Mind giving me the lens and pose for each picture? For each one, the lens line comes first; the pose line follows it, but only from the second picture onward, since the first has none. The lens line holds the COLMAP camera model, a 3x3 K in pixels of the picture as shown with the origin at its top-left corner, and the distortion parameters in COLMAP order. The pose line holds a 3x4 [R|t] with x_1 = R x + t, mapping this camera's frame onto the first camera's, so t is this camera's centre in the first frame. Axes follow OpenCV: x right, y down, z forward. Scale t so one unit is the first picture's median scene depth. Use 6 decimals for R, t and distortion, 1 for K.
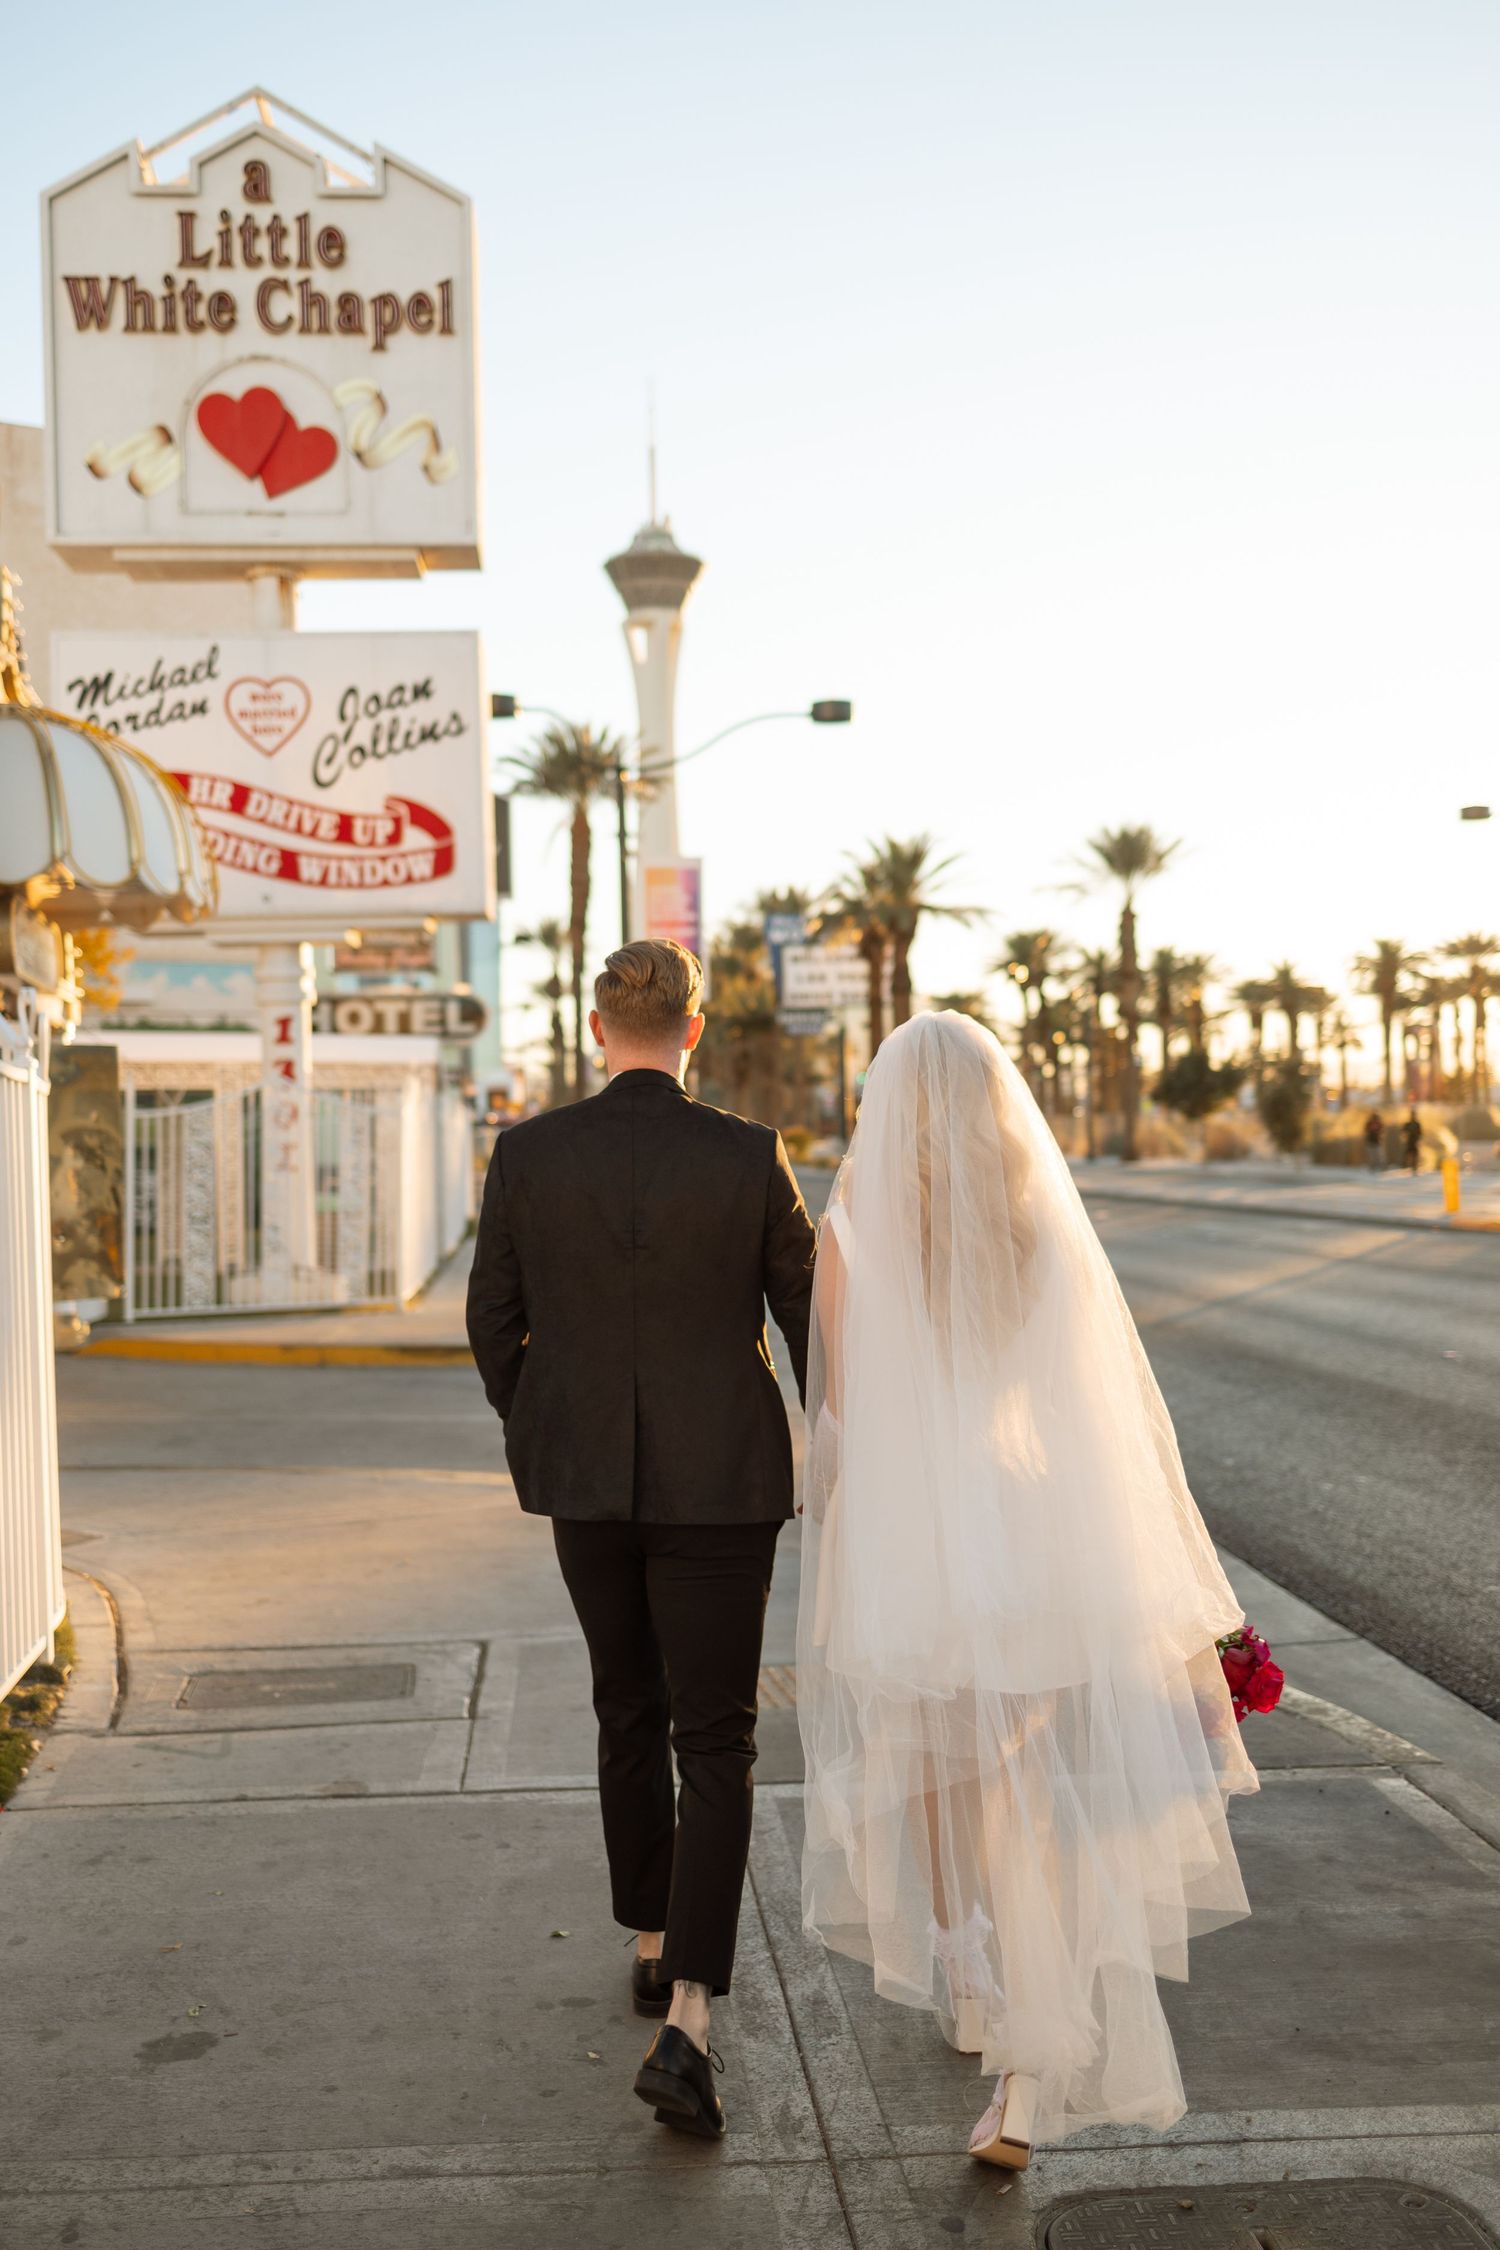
lens RADIAL K [[2157.6, 0, 731.0], [0, 2157.6, 1139.6], [0, 0, 1]] dist [-0.000812, 0.000000]
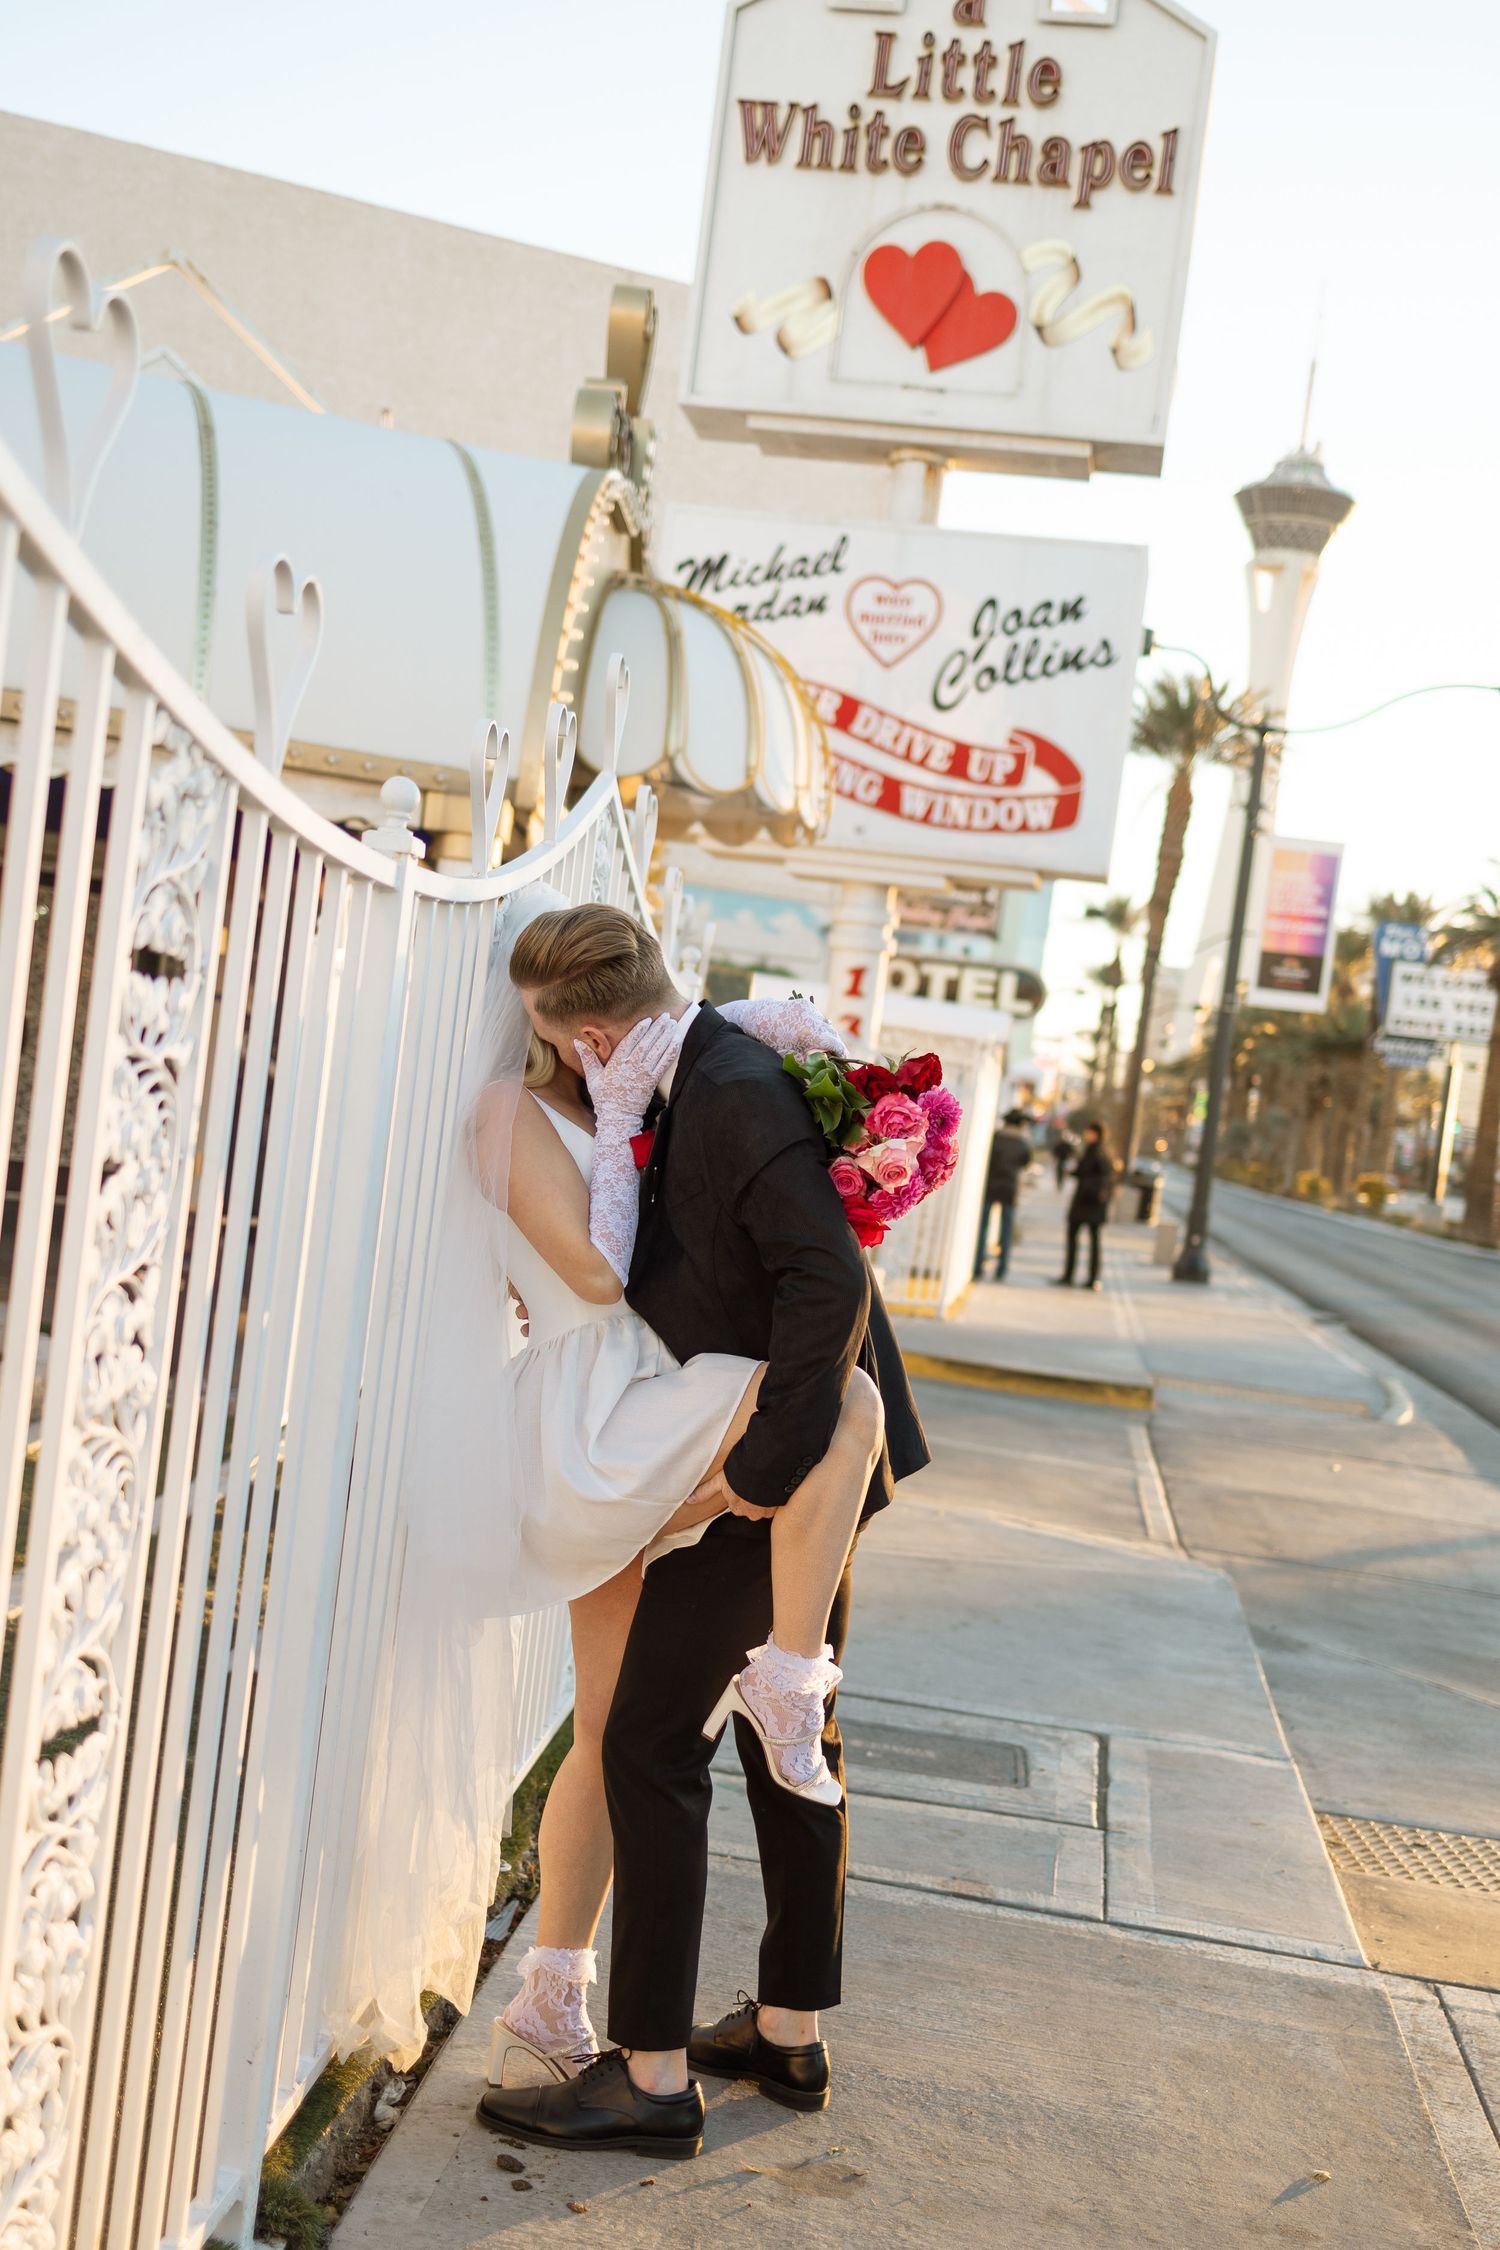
lens RADIAL K [[2445.1, 0, 746.0], [0, 2445.1, 1221.2], [0, 0, 1]] dist [0.001460, 0.000000]
pose [[0.966218, 0.151874, -0.208226, -0.028825], [-0.144620, 0.988237, 0.049720, 0.002720], [0.213328, -0.017927, 0.976816, 0.016156]]
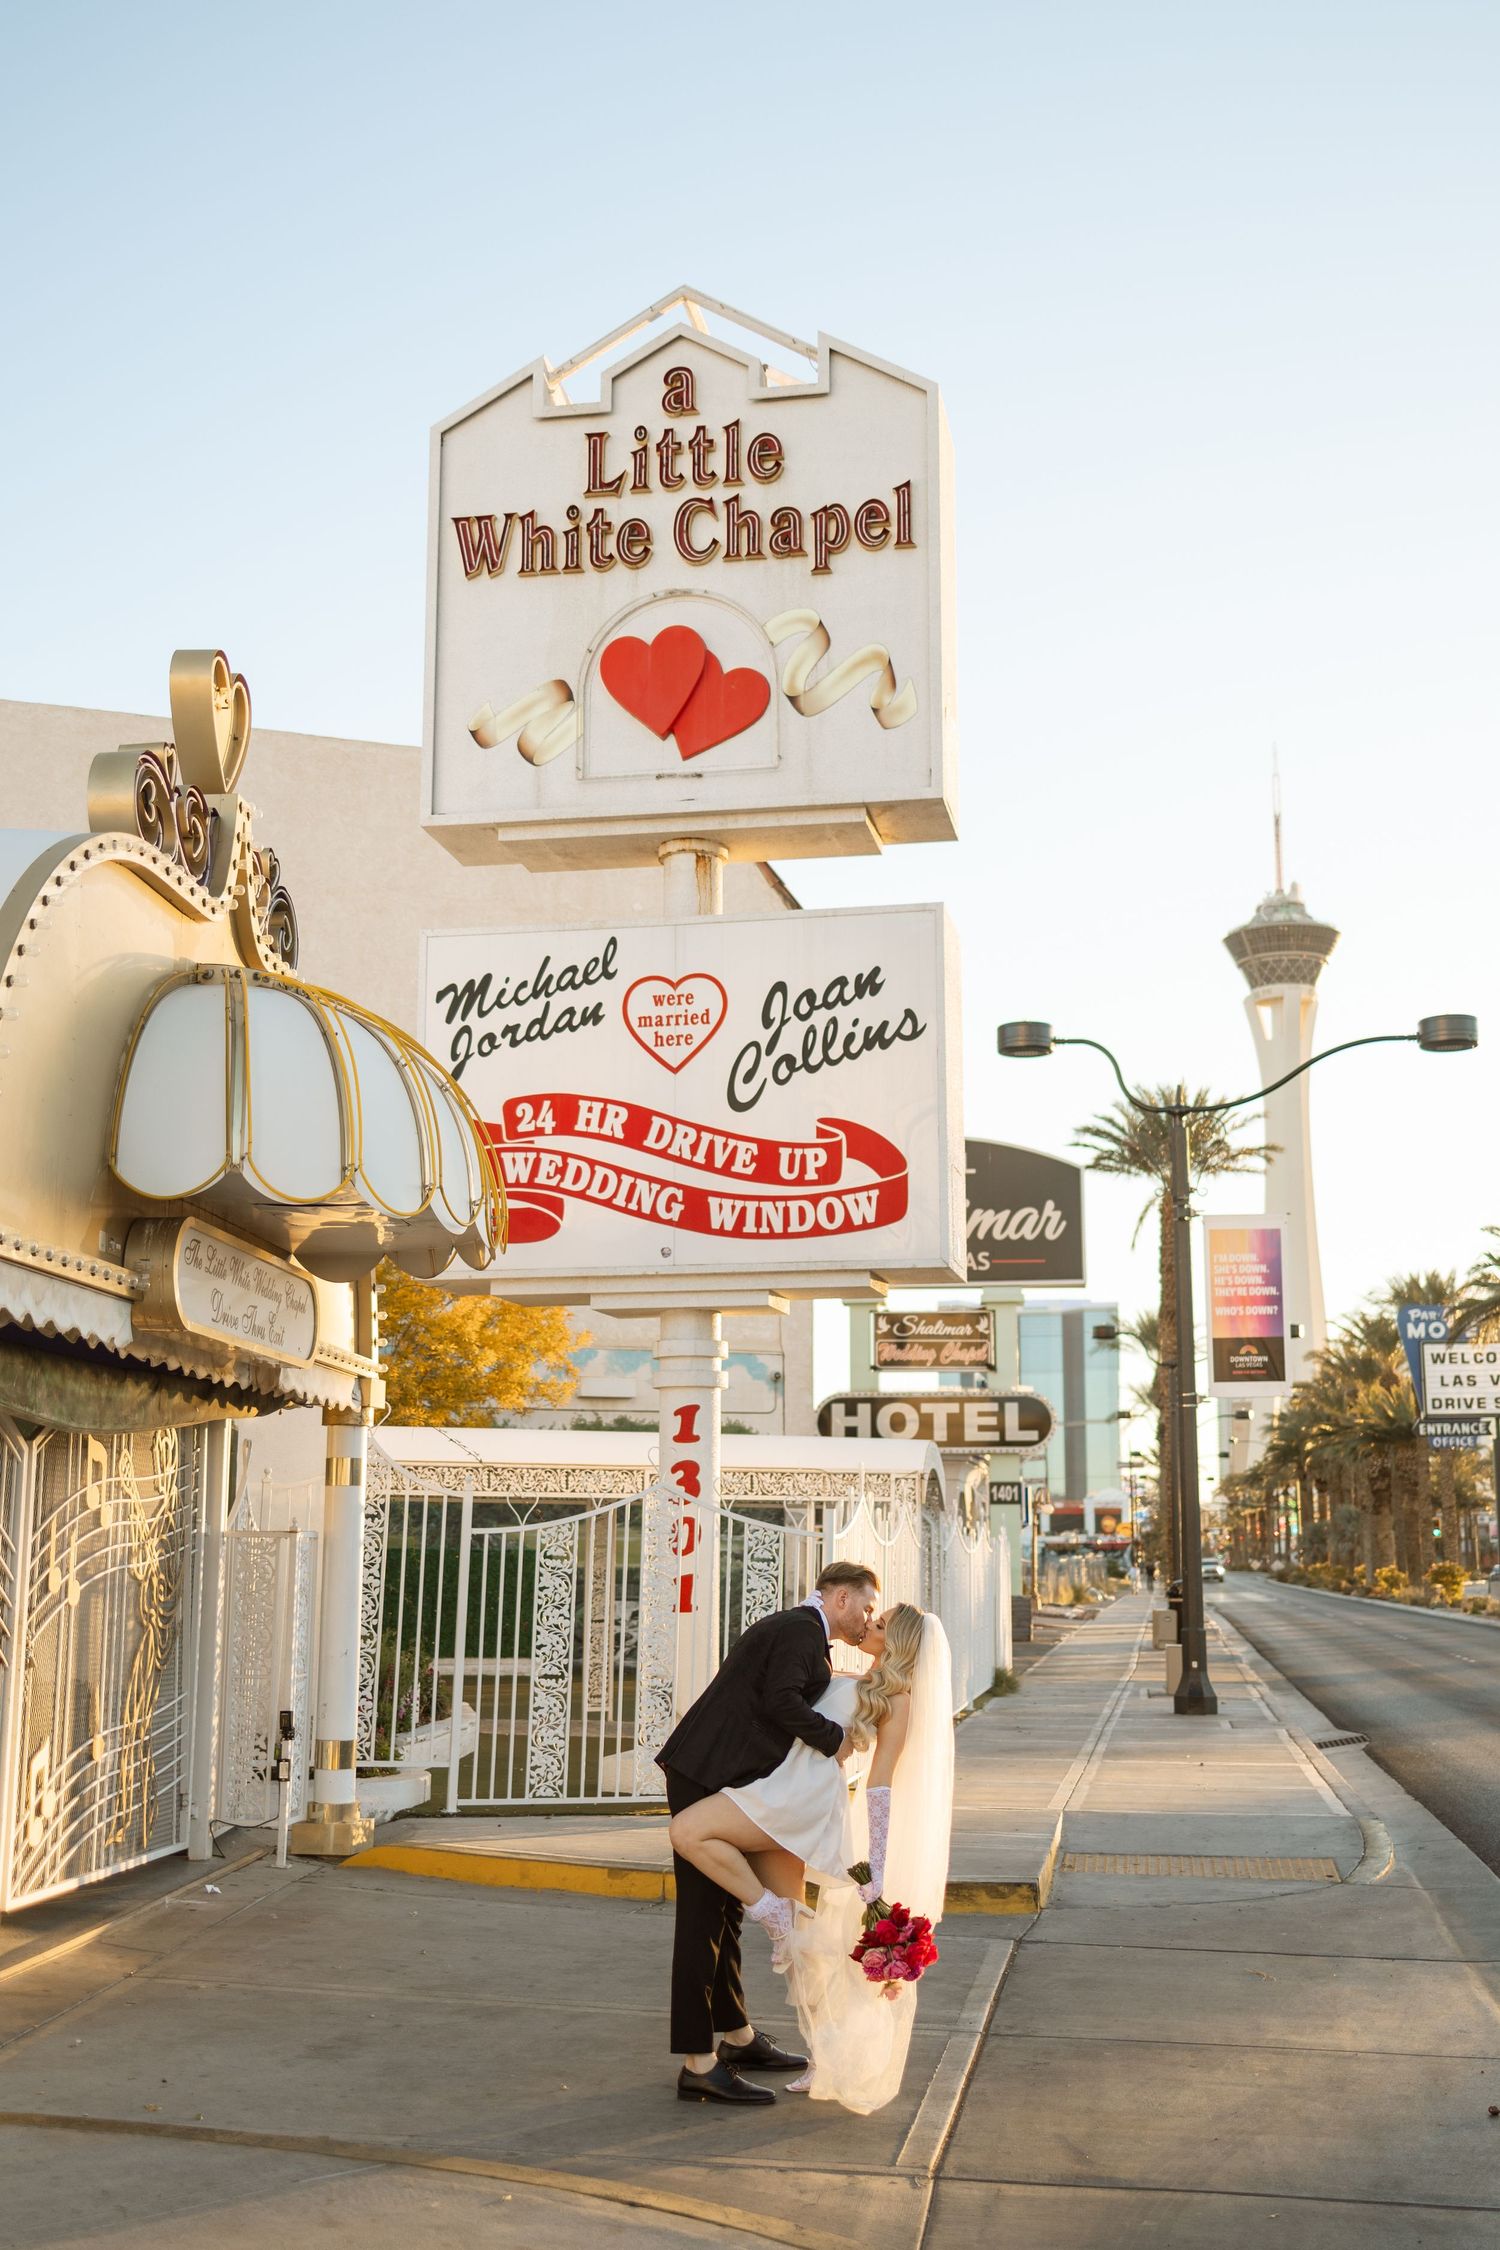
lens RADIAL K [[2281.1, 0, 778.1], [0, 2281.1, 1180.1], [0, 0, 1]] dist [0.003842, 0.000000]
pose [[0.967863, -0.019720, -0.250703, 0.029301], [-0.021931, 0.986504, -0.162265, -0.005444], [0.250520, 0.162548, 0.954368, 0.224667]]
